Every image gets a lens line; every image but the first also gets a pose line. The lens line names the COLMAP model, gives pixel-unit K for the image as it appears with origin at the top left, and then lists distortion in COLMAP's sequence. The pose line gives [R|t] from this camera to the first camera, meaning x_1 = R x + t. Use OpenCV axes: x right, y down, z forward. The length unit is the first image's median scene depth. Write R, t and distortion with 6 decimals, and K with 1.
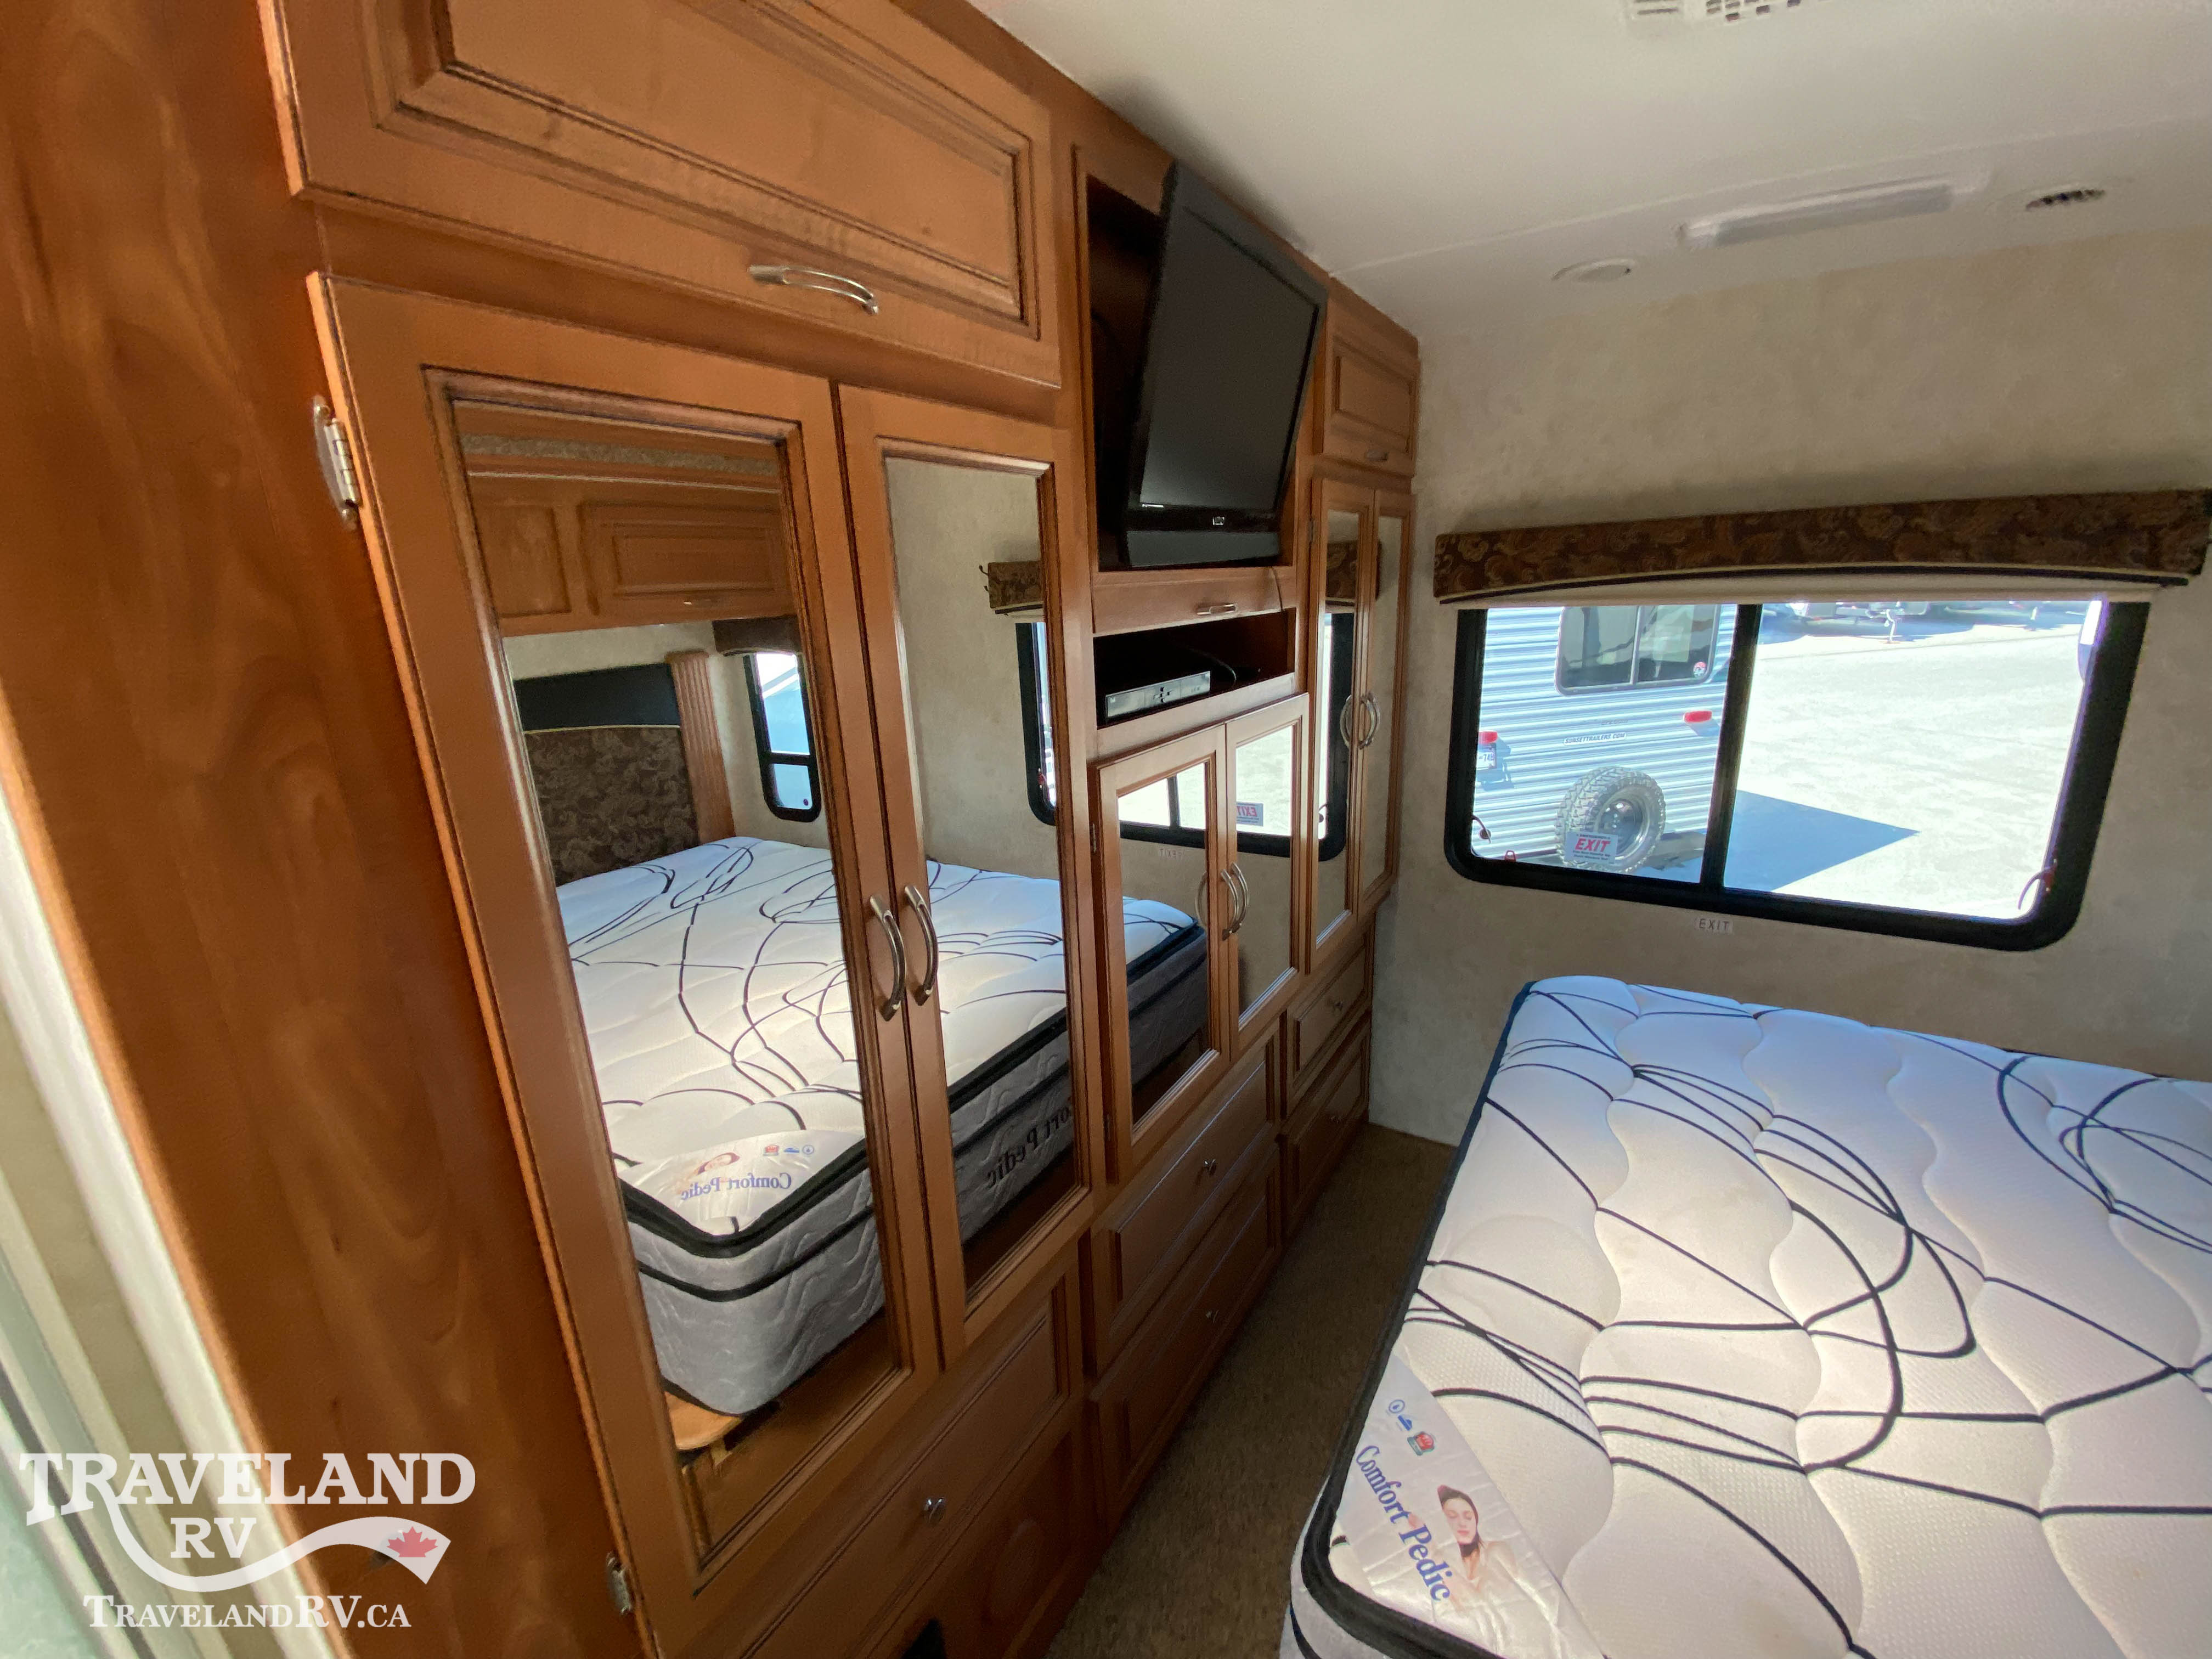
lens RADIAL K [[910.6, 0, 1112.8], [0, 910.6, 822.6], [0, 0, 1]] dist [0.013711, -0.000692]
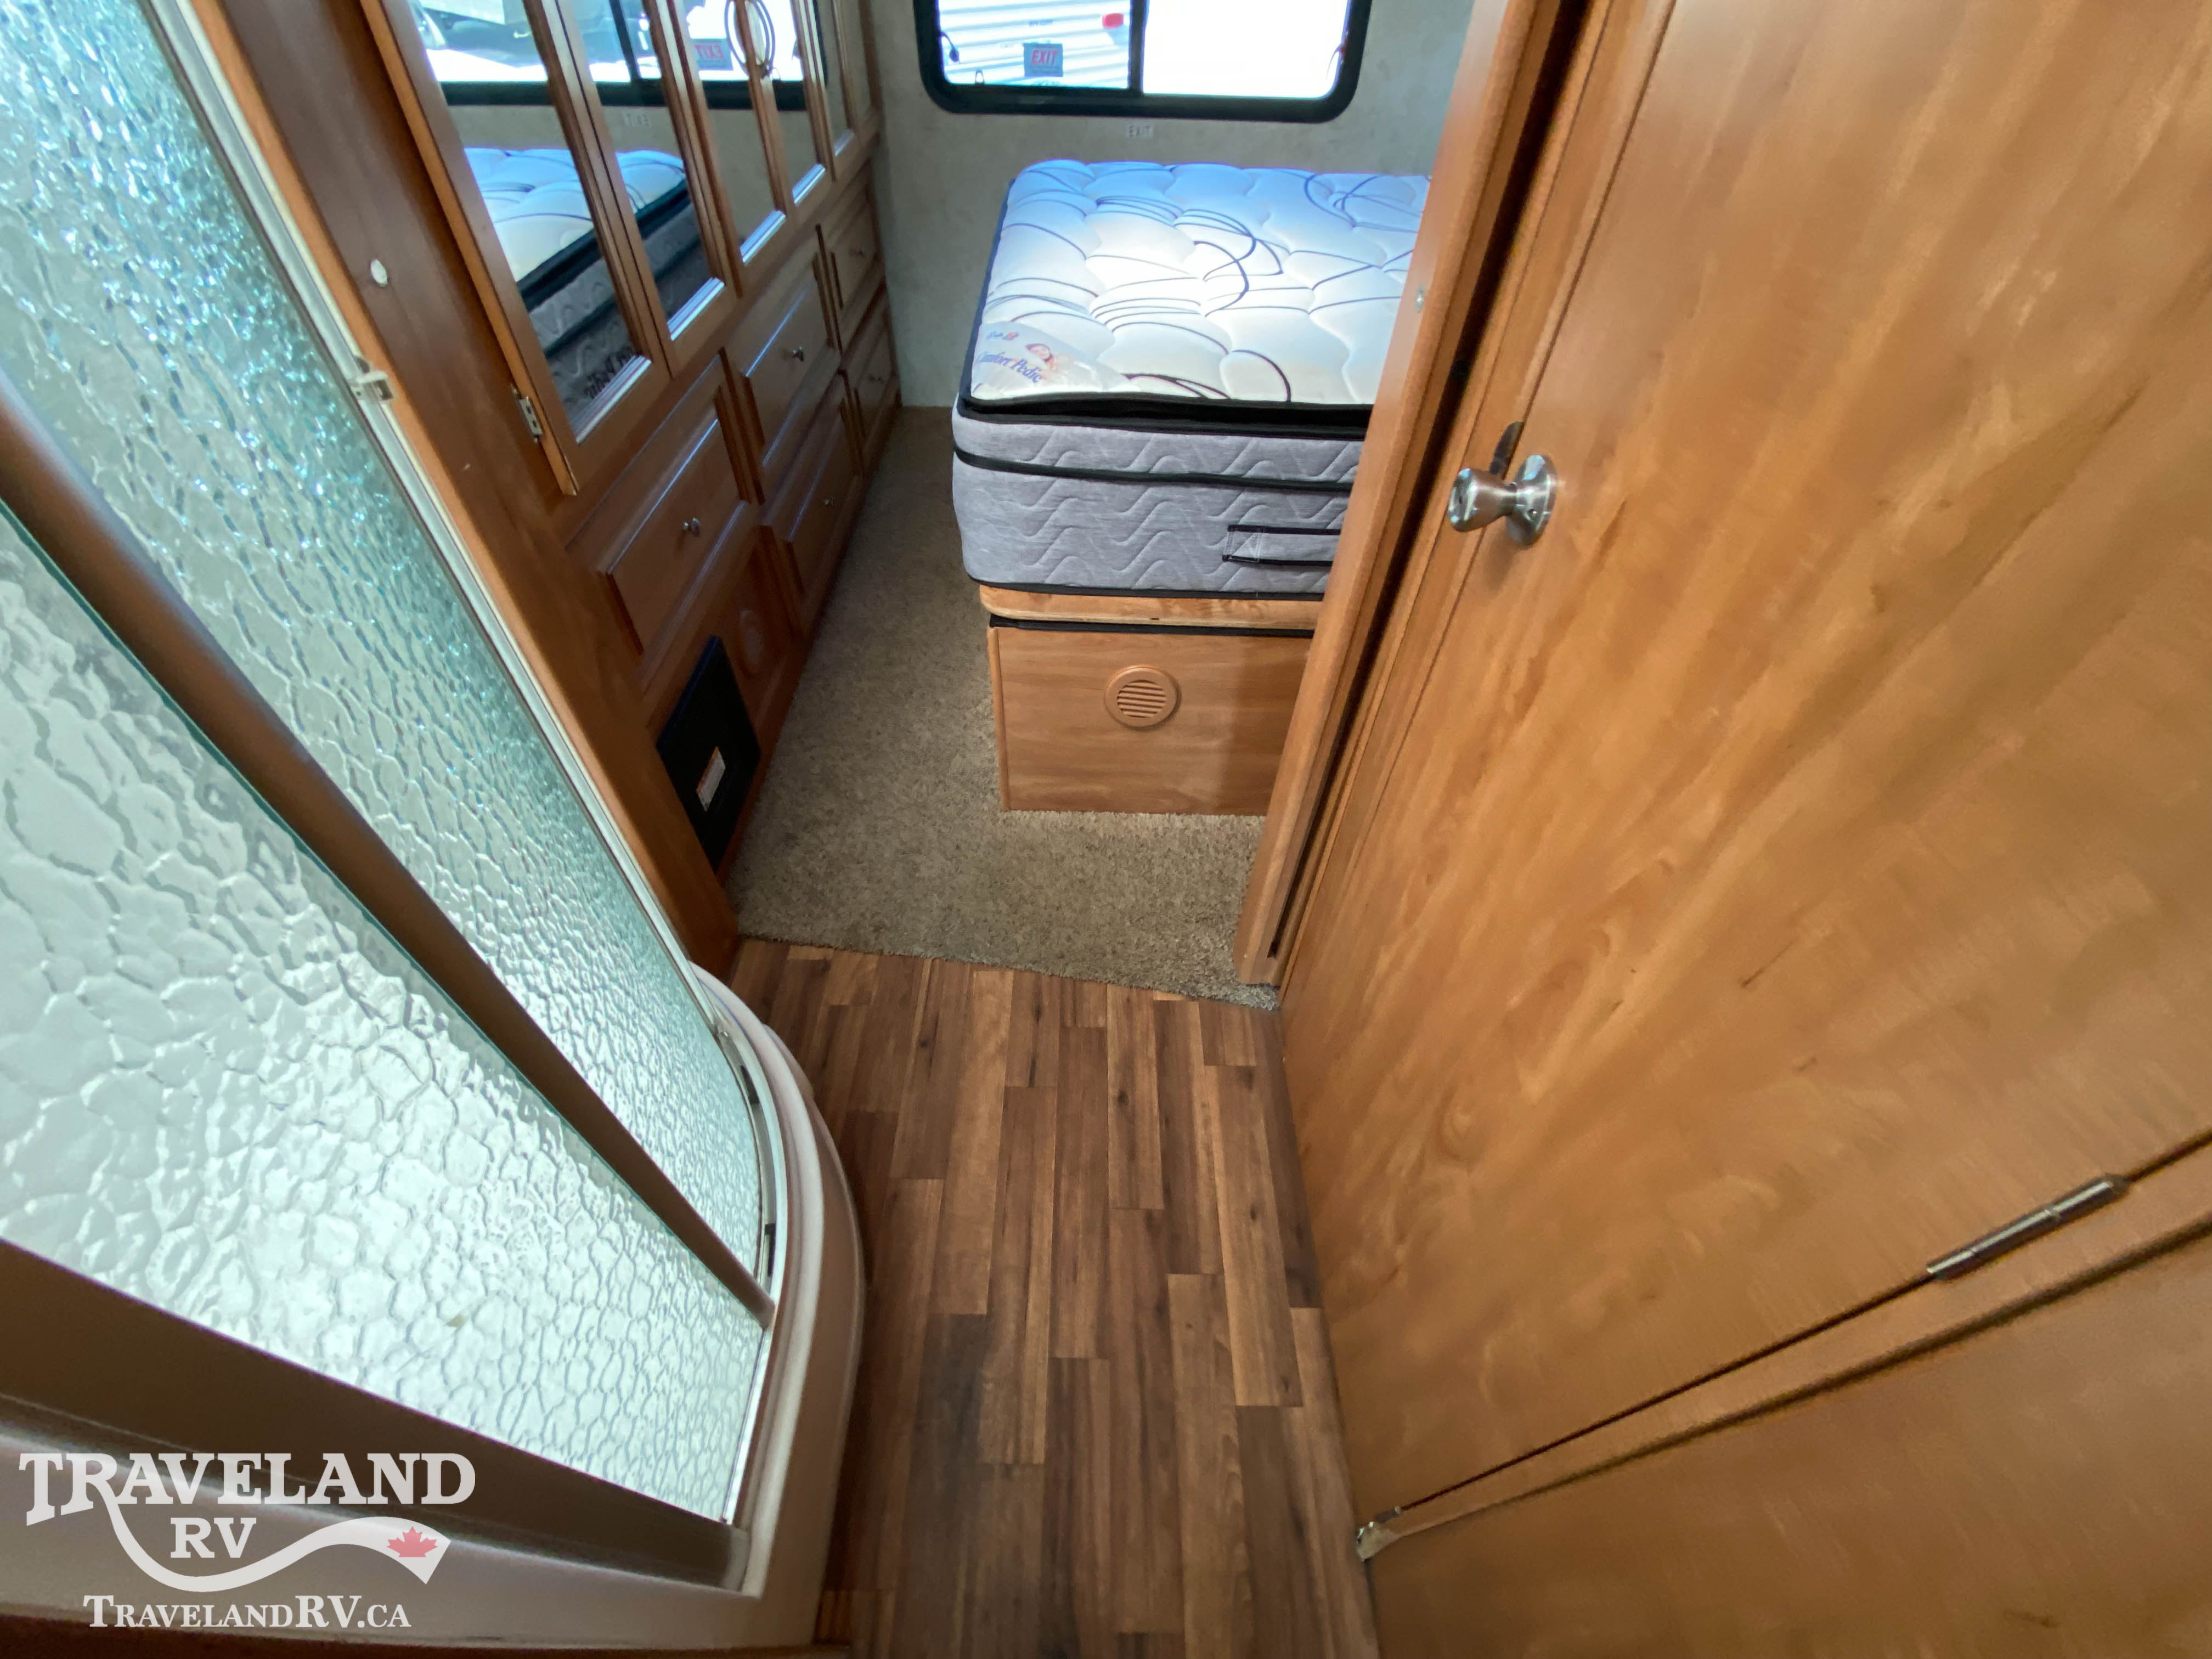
lens RADIAL K [[910.6, 0, 1110.8], [0, 910.6, 811.1], [0, 0, 1]] dist [0.013711, -0.000692]
pose [[0.842240, -0.336571, 0.421132, -0.214959], [0.085141, 0.854411, 0.512574, 0.278659], [-0.532338, -0.395855, 0.748275, -0.276365]]
